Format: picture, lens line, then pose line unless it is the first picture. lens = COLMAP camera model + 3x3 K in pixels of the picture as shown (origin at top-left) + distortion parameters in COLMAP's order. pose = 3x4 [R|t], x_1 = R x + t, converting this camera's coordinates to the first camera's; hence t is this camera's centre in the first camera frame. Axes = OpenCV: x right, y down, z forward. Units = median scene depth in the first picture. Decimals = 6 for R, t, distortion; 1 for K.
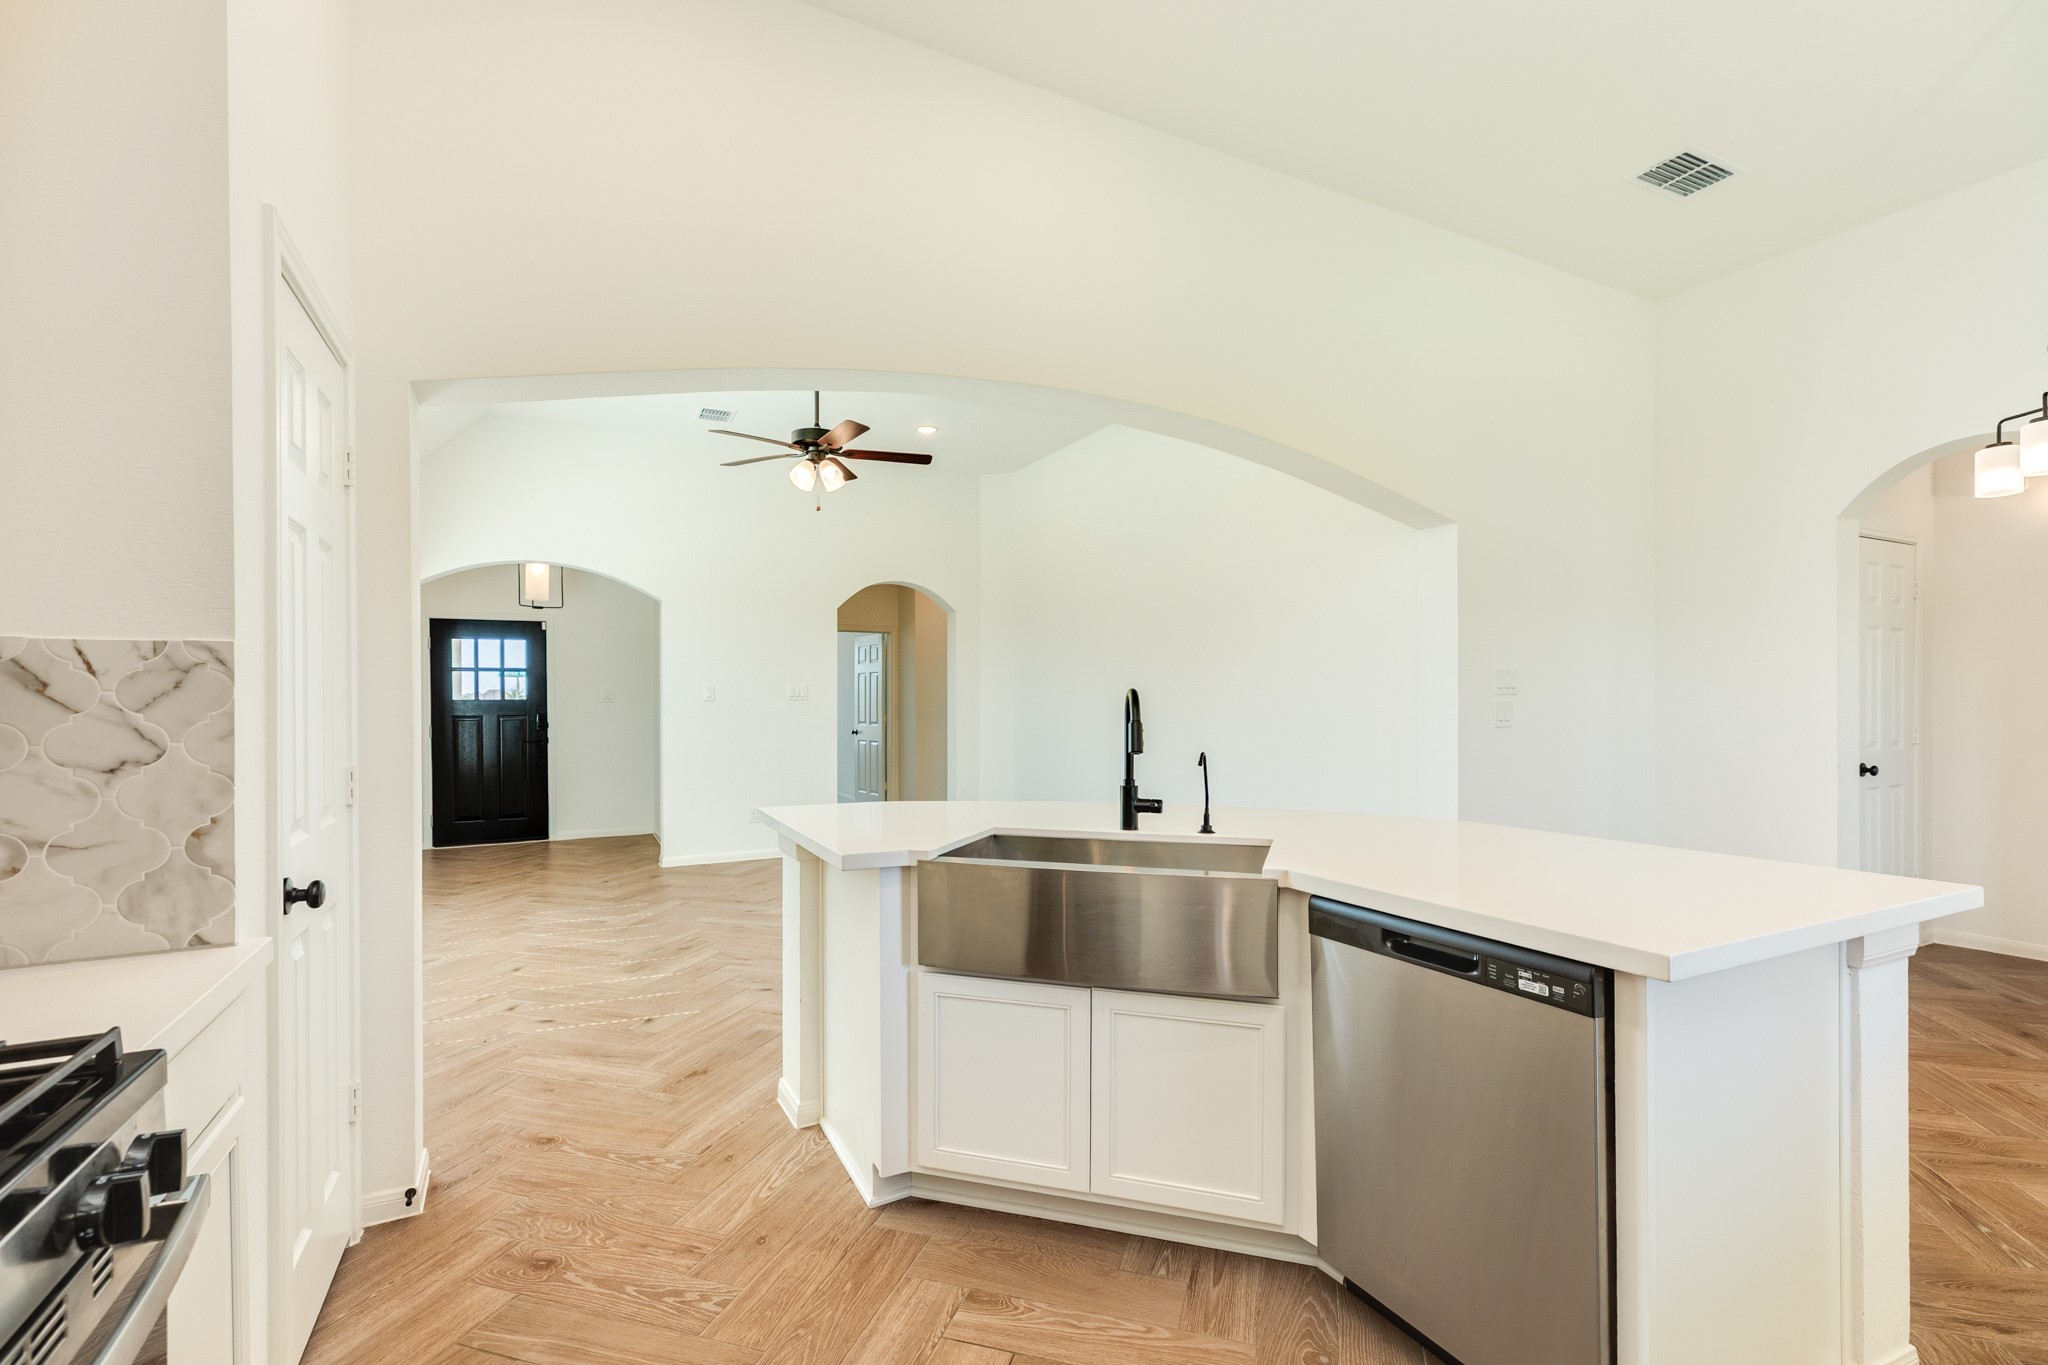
lens RADIAL K [[944.0, 0, 1026.2], [0, 944.0, 694.0], [0, 0, 1]] dist [-0.000811, 0.000041]
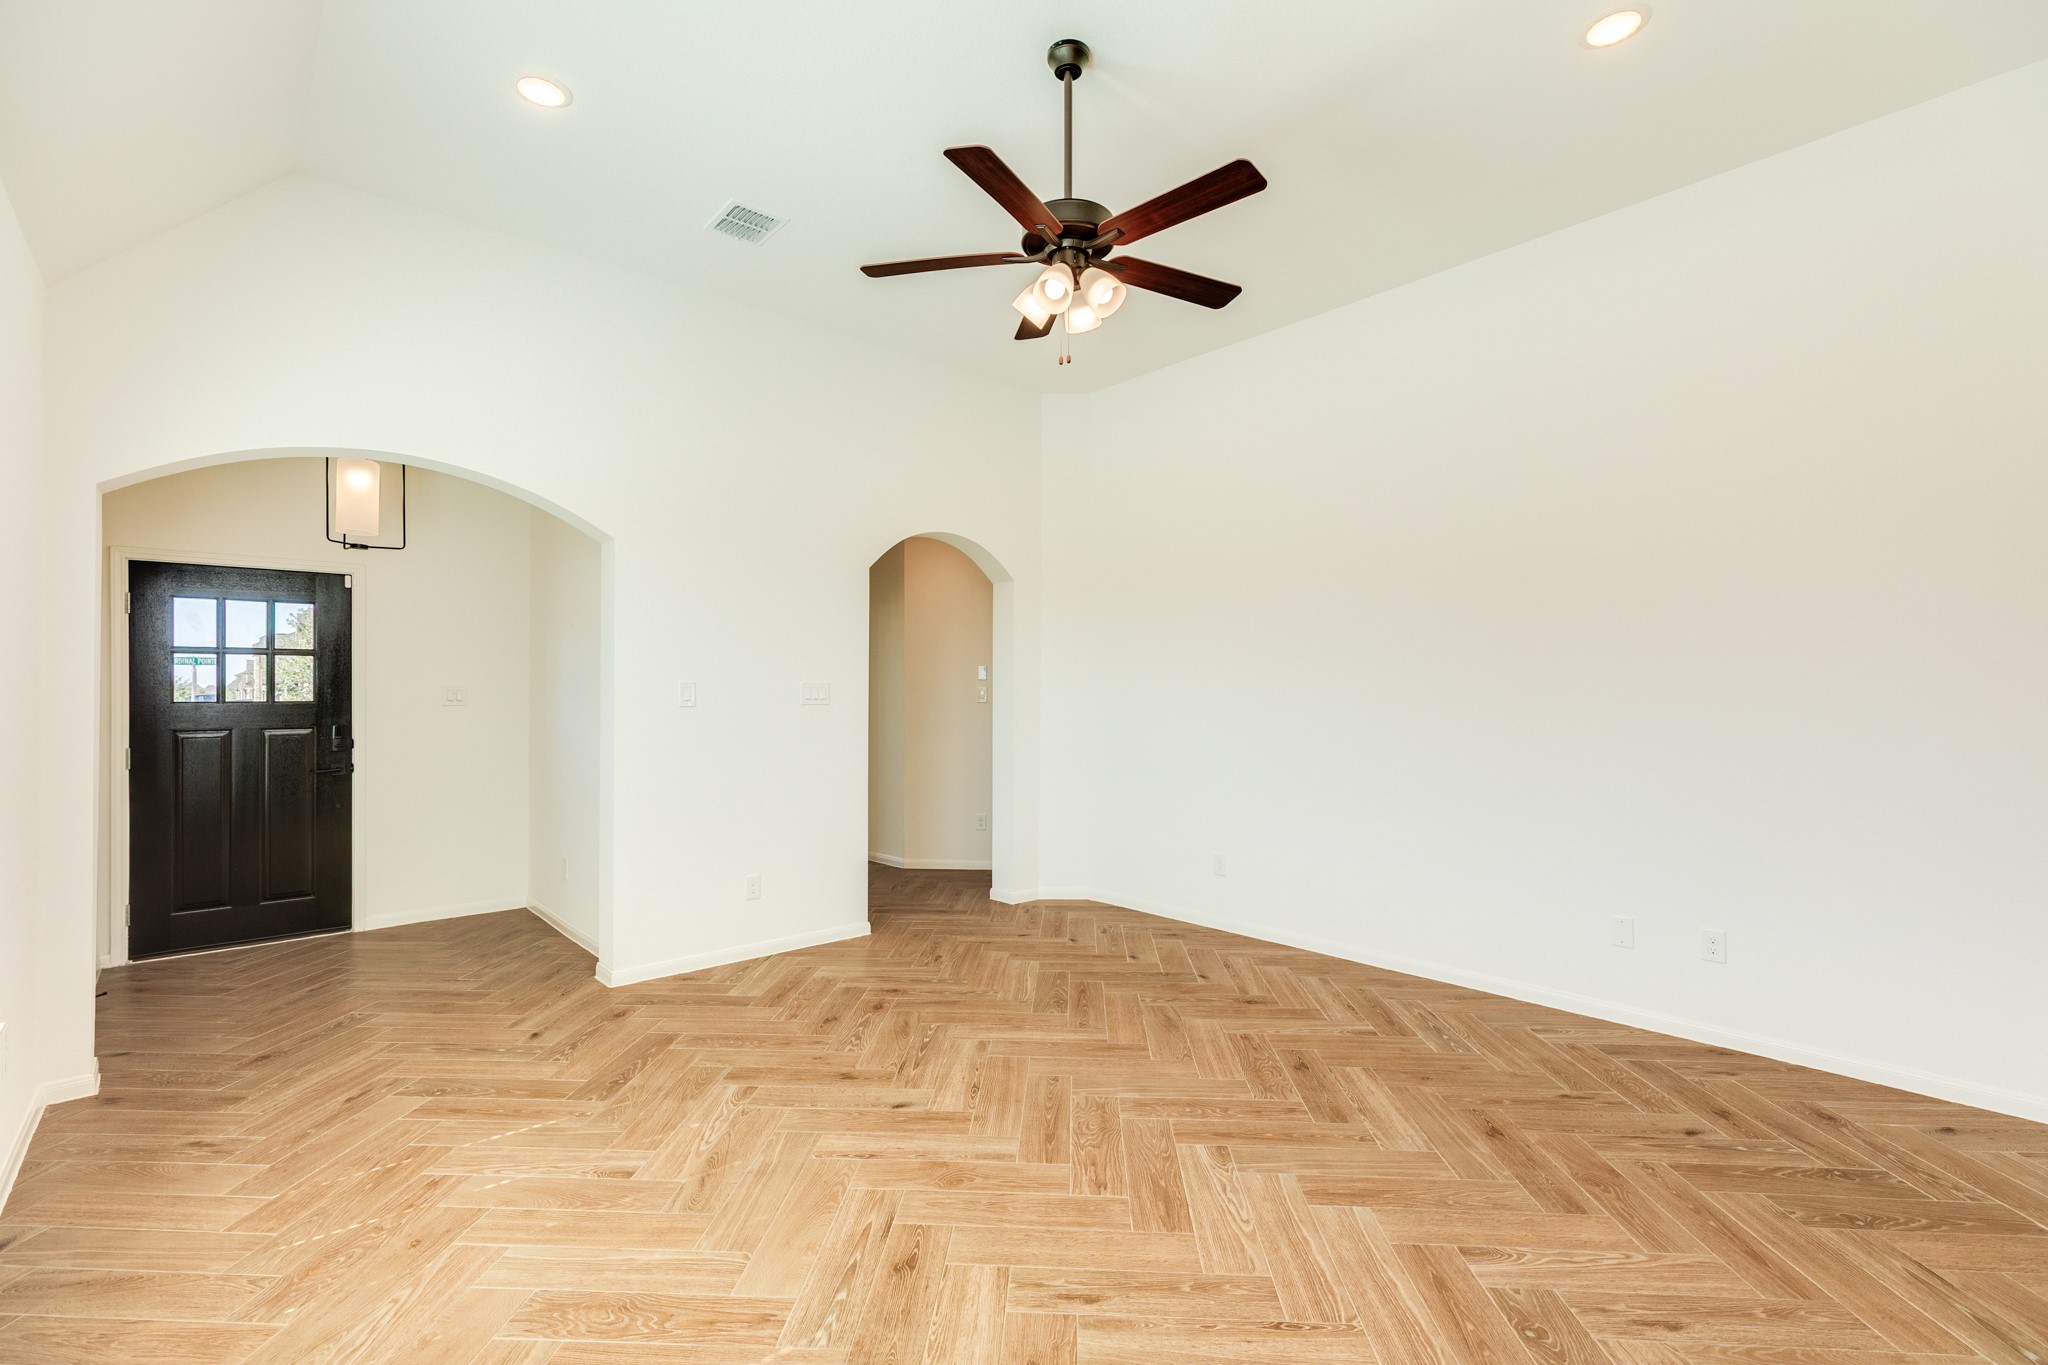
lens RADIAL K [[950.9, 0, 1024.0], [0, 950.9, 682.5], [0, 0, 1]] dist [0.015656, 0.000270]
pose [[0.972872, 0.007484, 0.231221, -0.231698], [-0.006222, 0.999961, -0.006189, -0.005451], [-0.231258, 0.004583, 0.972882, 0.298650]]
